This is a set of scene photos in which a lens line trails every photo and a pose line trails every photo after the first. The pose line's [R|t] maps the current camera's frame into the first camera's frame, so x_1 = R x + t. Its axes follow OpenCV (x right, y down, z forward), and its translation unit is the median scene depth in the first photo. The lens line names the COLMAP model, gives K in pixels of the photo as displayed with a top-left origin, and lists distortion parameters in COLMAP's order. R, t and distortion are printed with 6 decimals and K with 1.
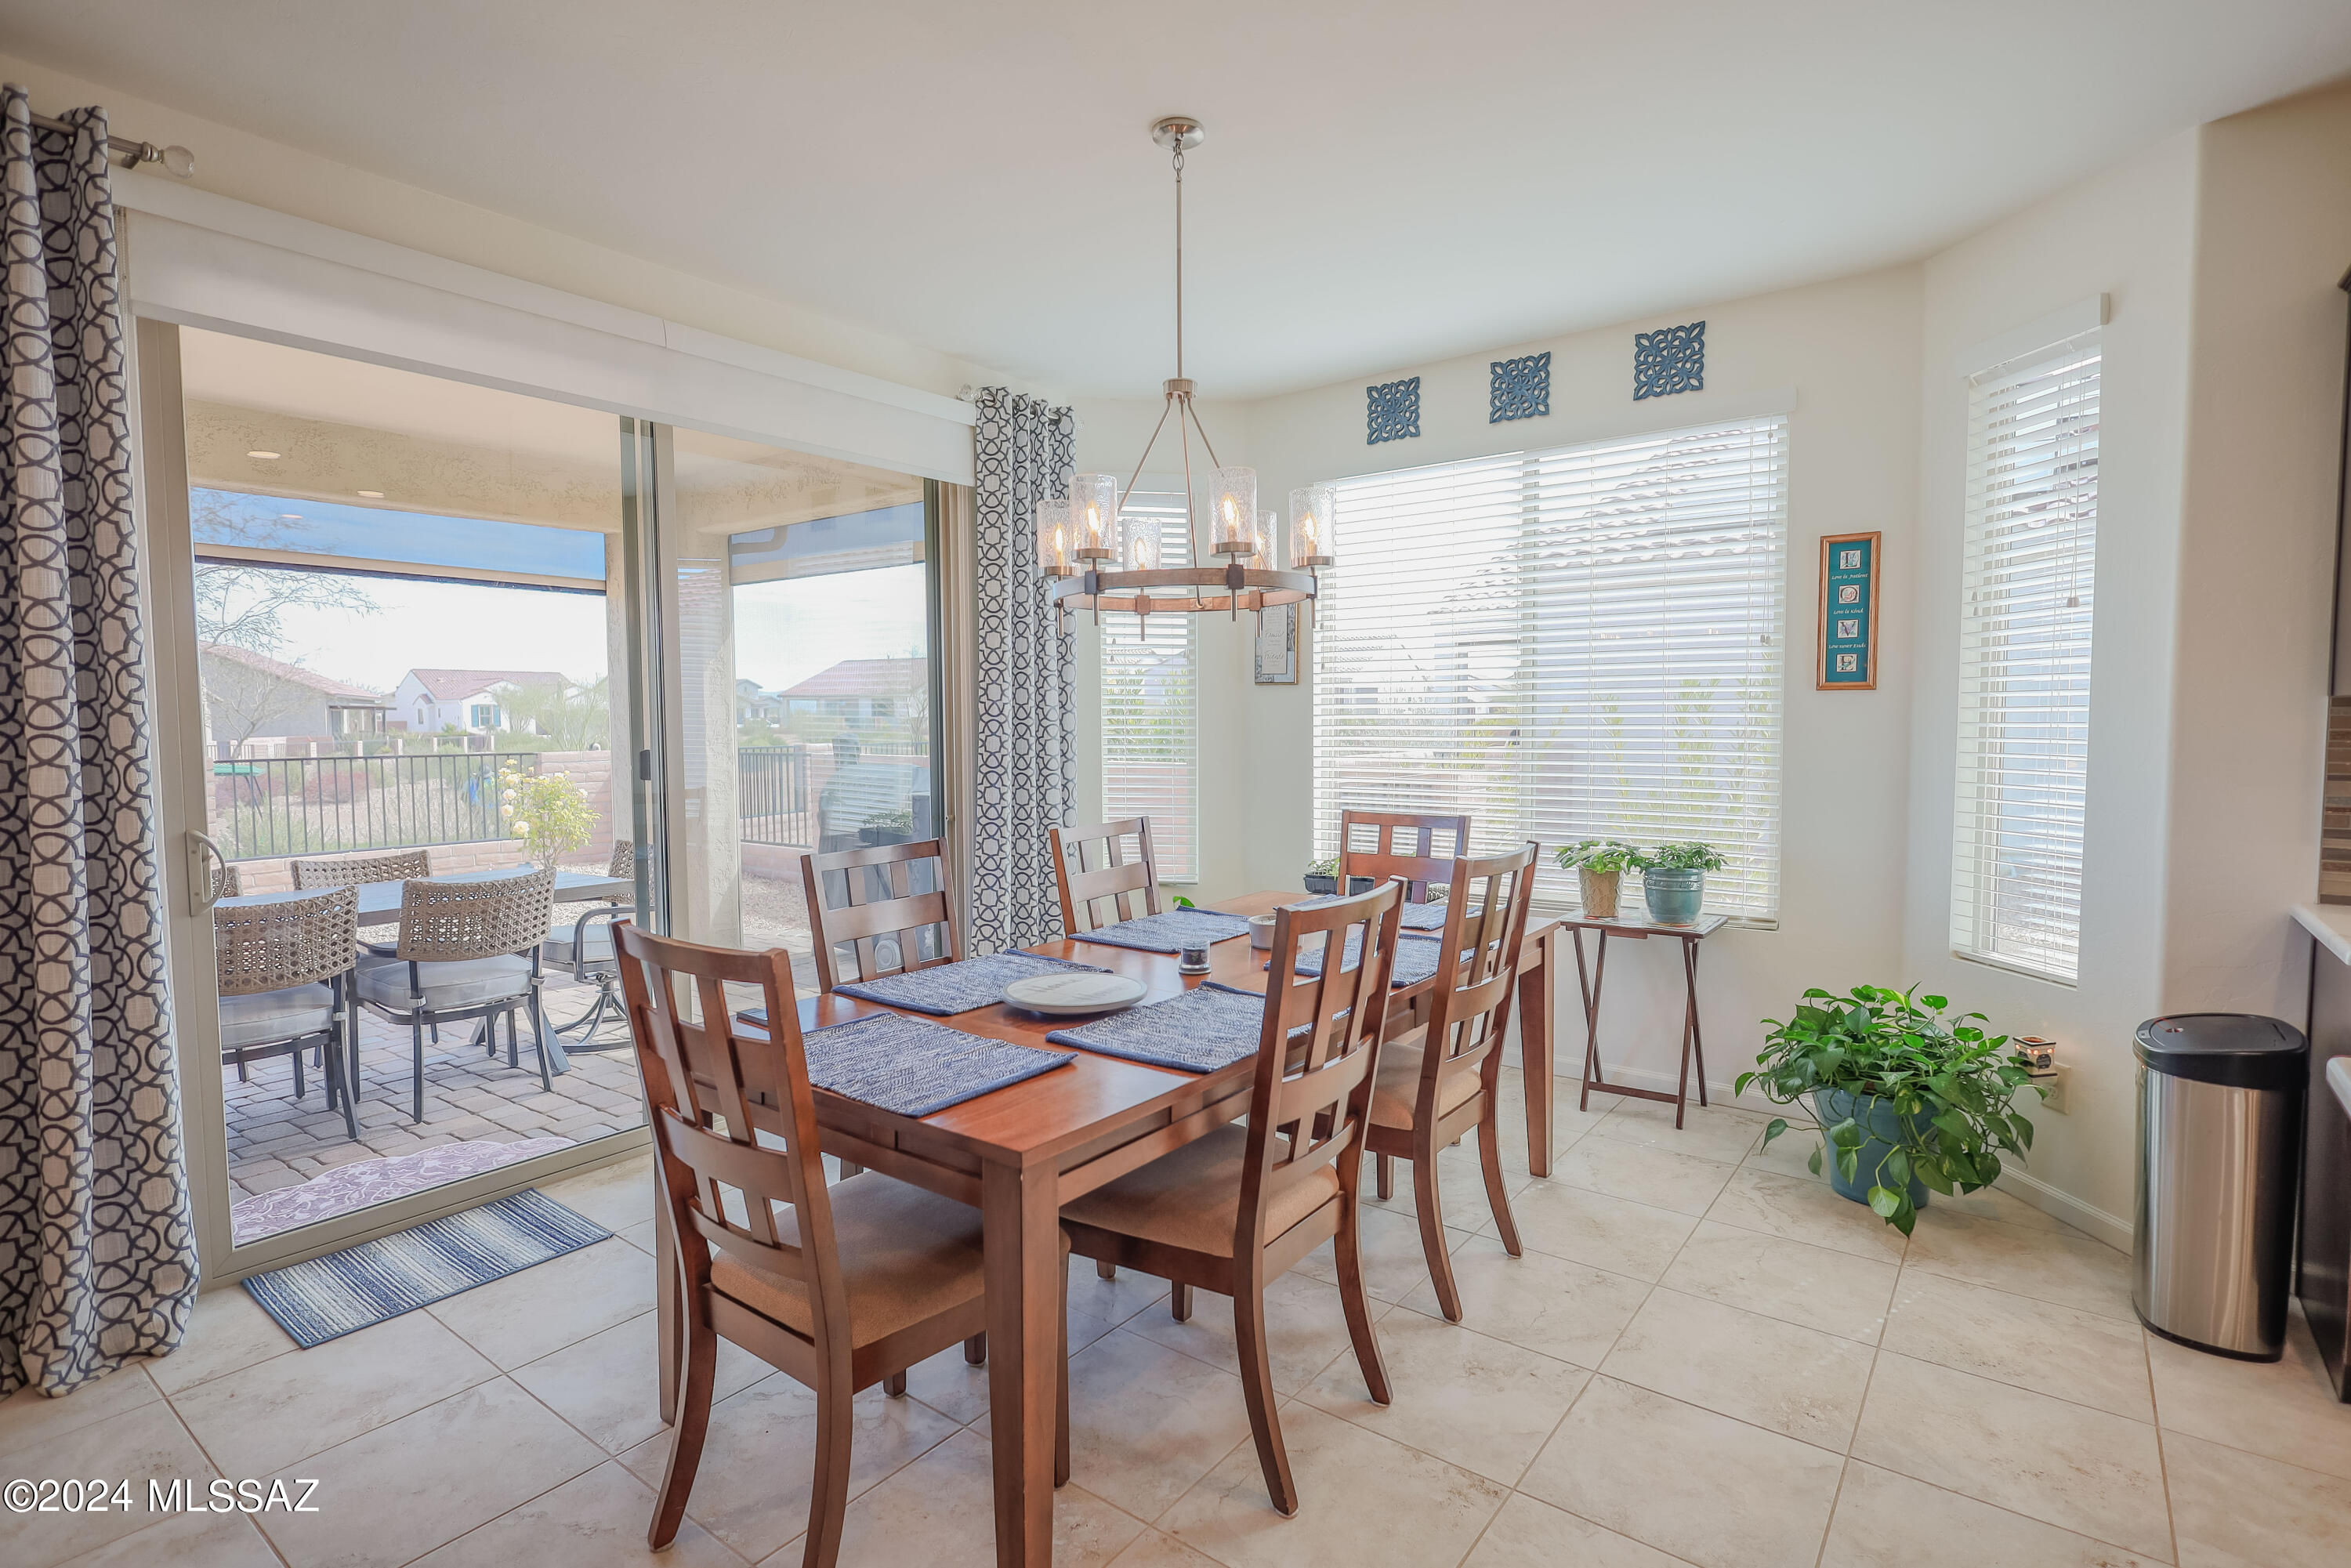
lens RADIAL K [[1157.0, 0, 1175.5], [0, 1157.0, 784.0], [0, 0, 1]] dist [-0.000597, 0.001361]
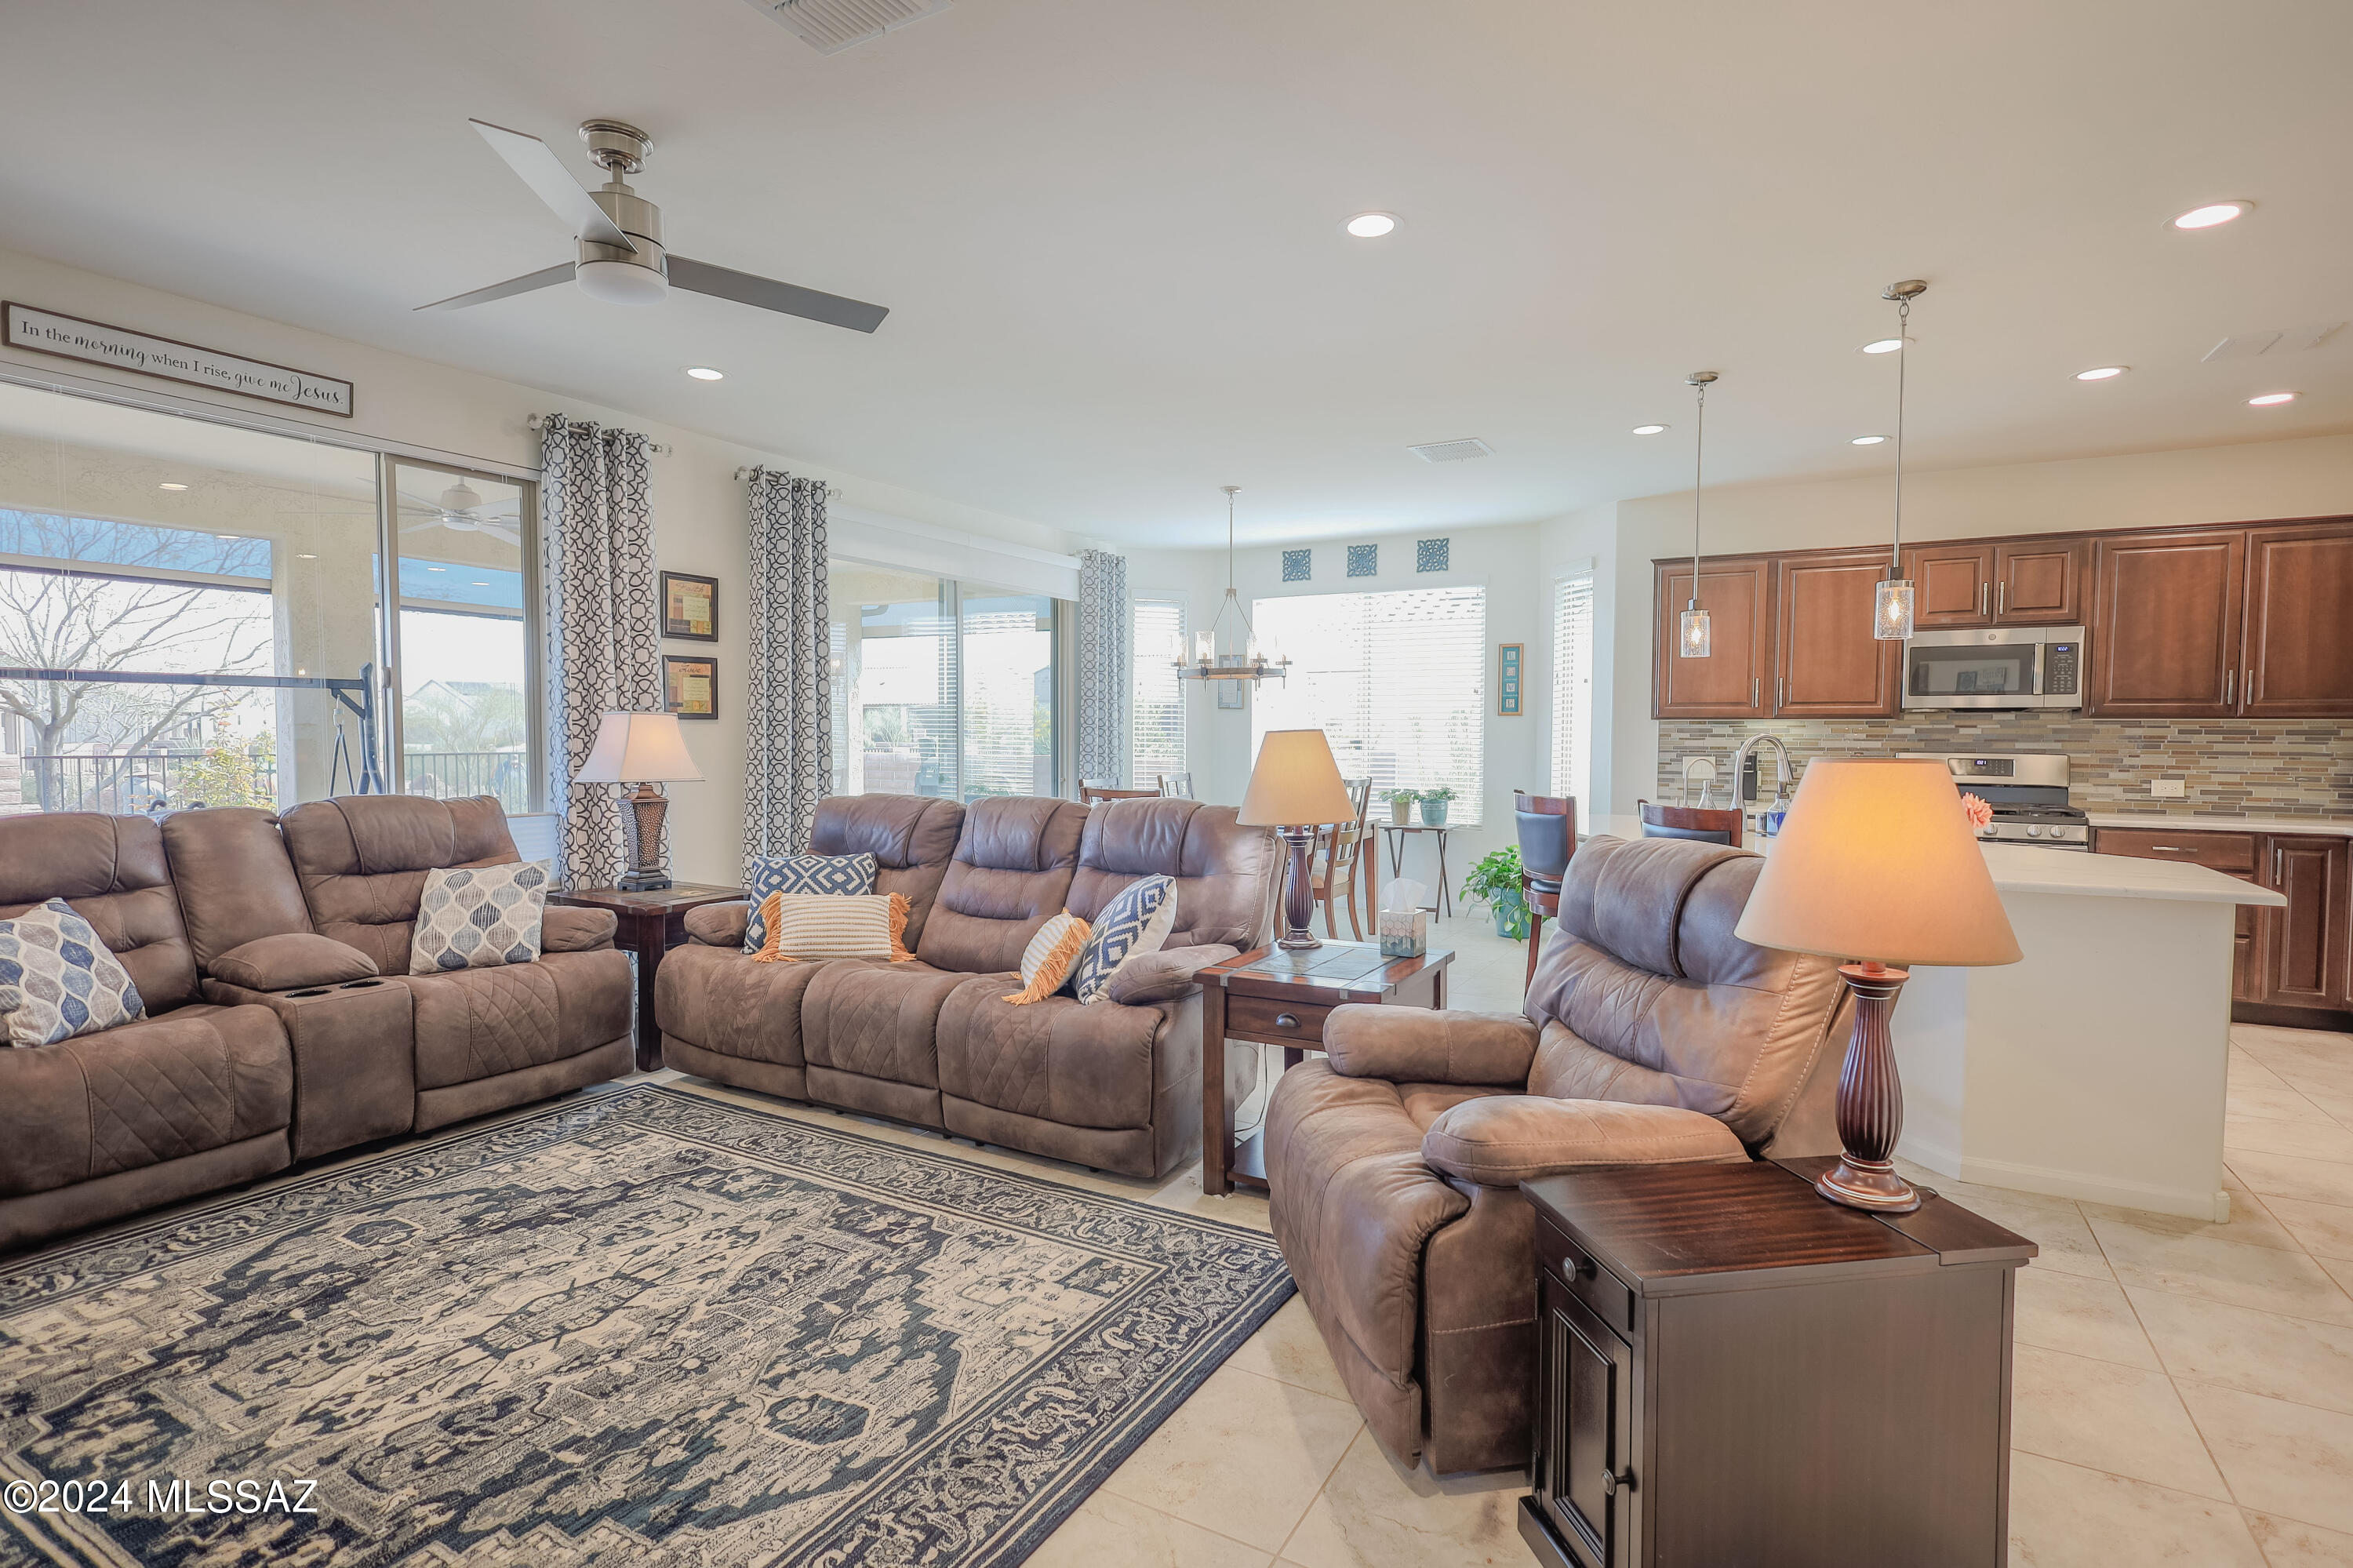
lens RADIAL K [[1147.0, 0, 1178.0], [0, 1147.0, 776.5], [0, 0, 1]] dist [0.001734, 0.001149]
pose [[0.990519, 0.003627, 0.137331, -0.283328], [-0.000873, 0.999797, -0.020107, 0.065271], [-0.137376, 0.019796, 0.990321, -0.896229]]
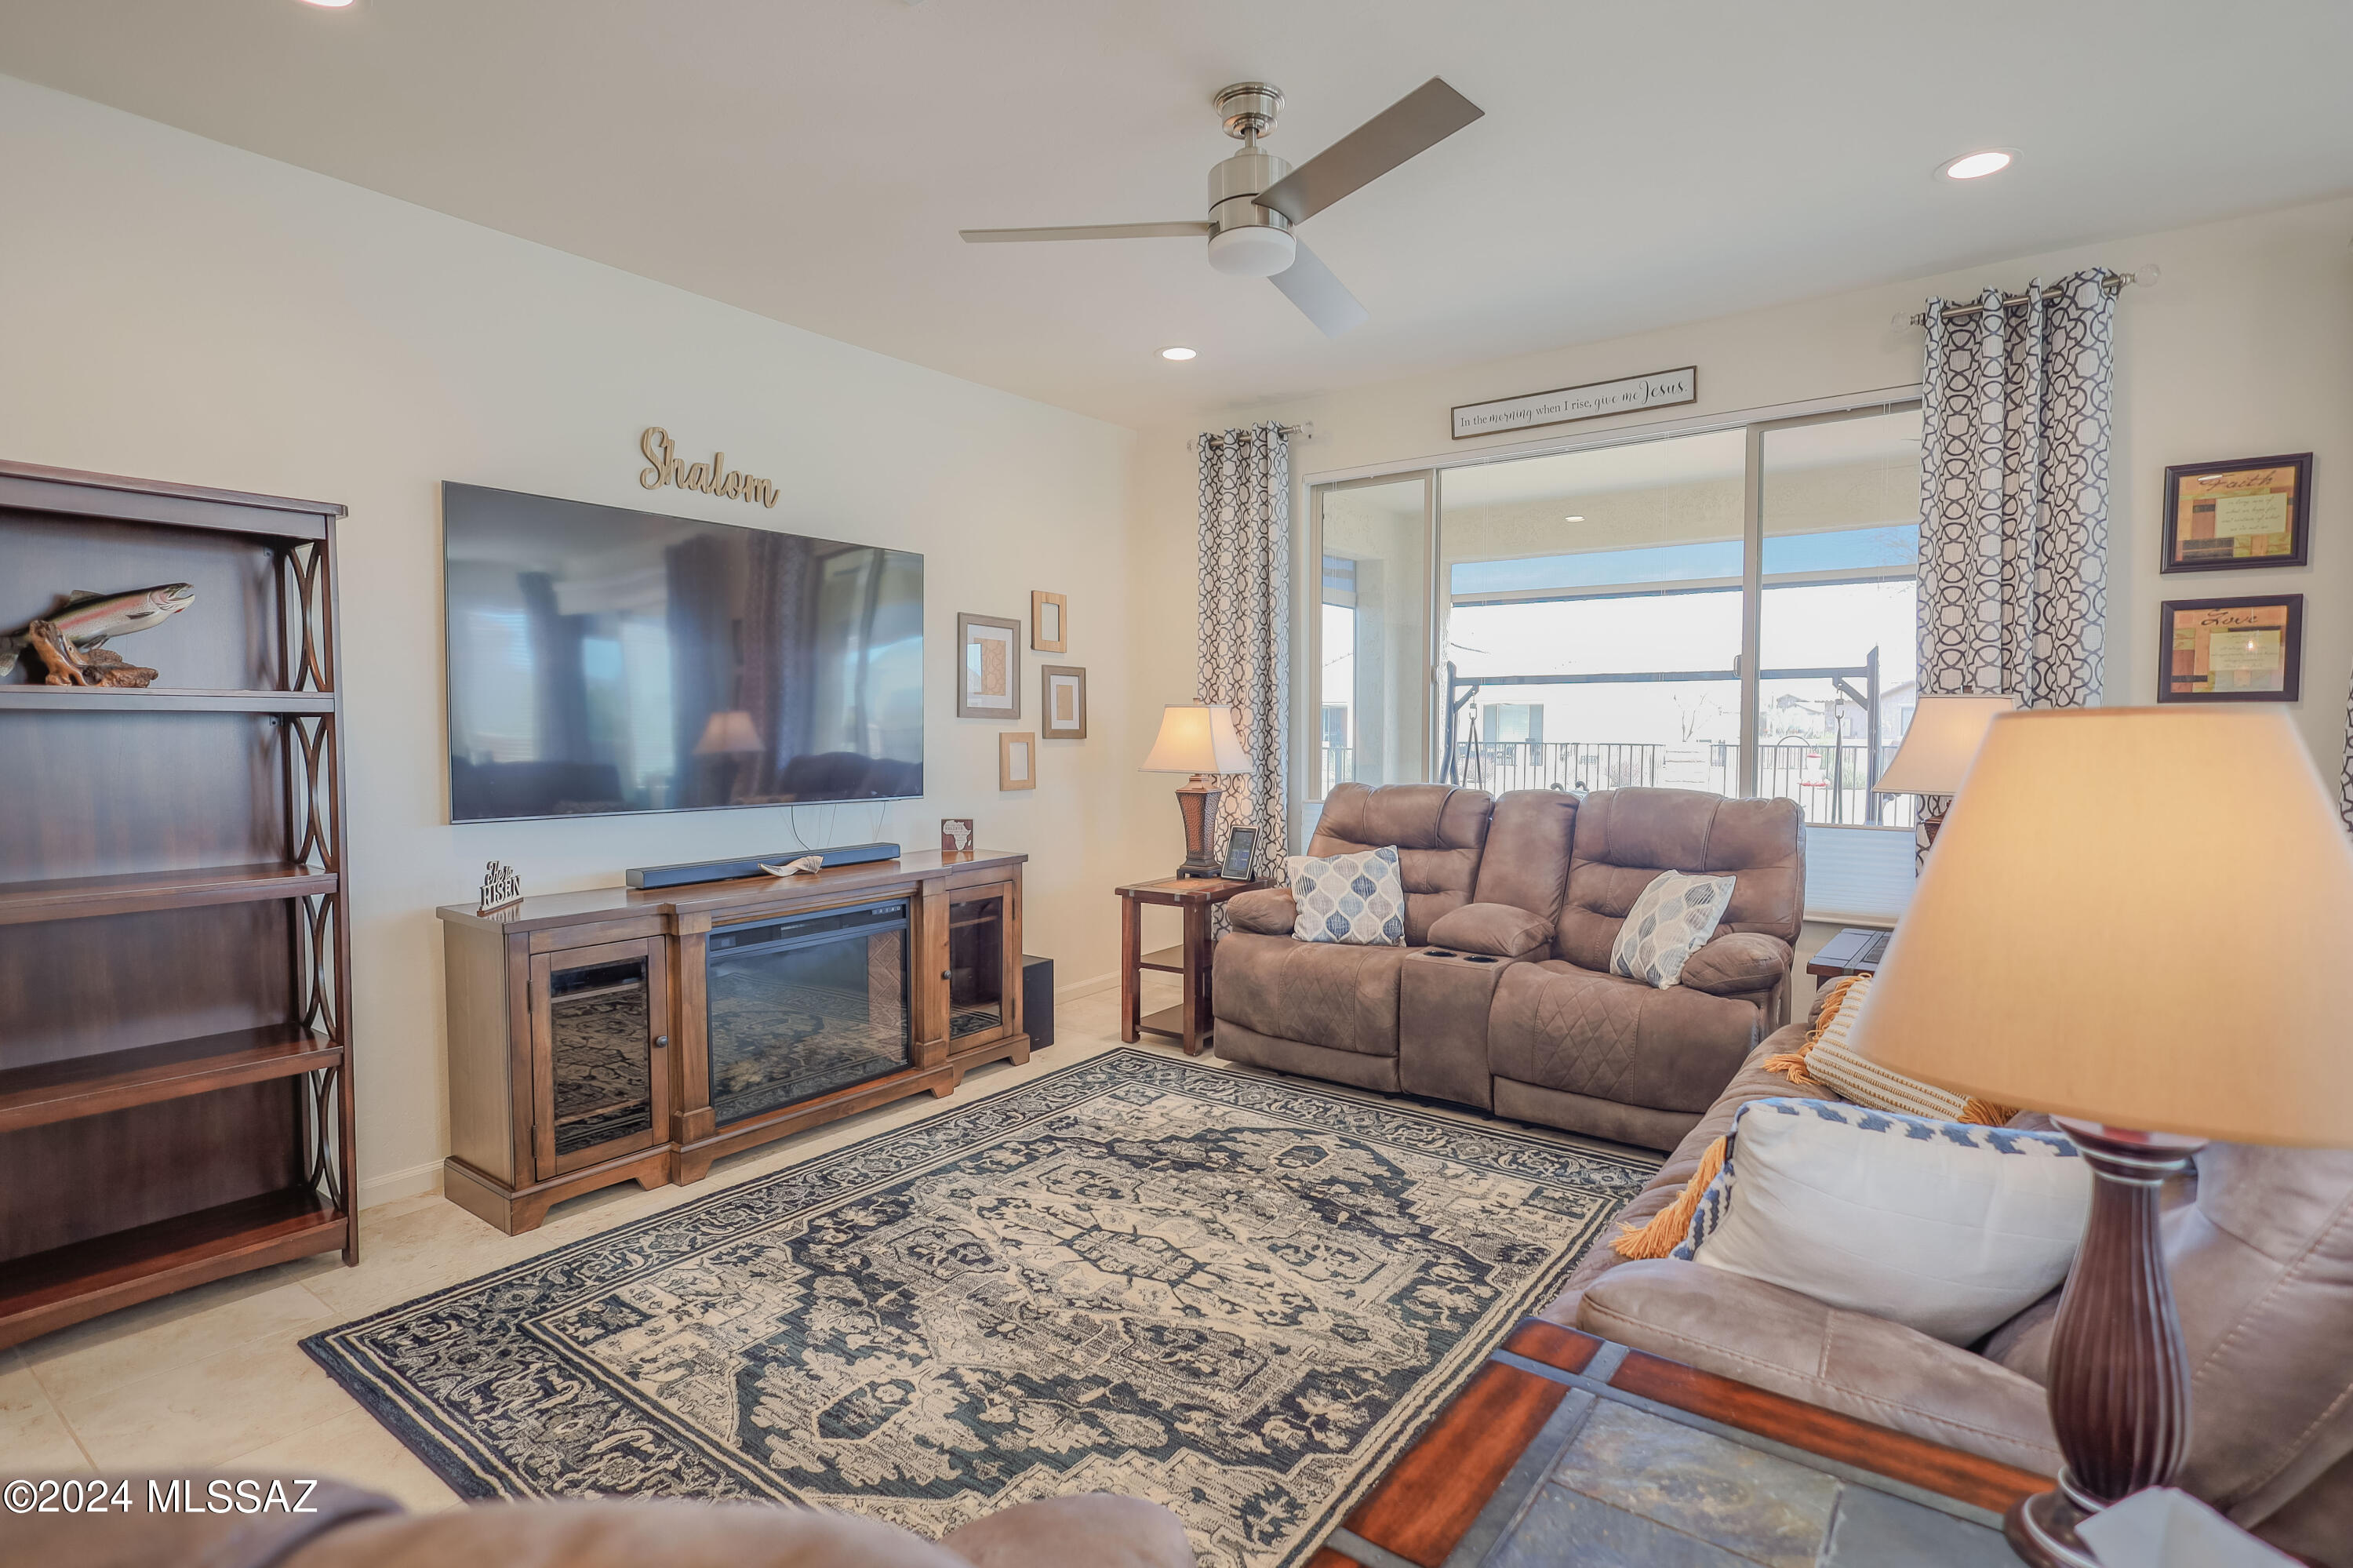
lens RADIAL K [[1154.6, 0, 1177.6], [0, 1154.6, 778.9], [0, 0, 1]] dist [0.000247, 0.002155]
pose [[0.019885, 0.055518, -0.998260, 0.128240], [-0.056851, 0.996904, 0.054310, 0.024457], [0.998185, 0.055673, 0.022979, -0.256497]]
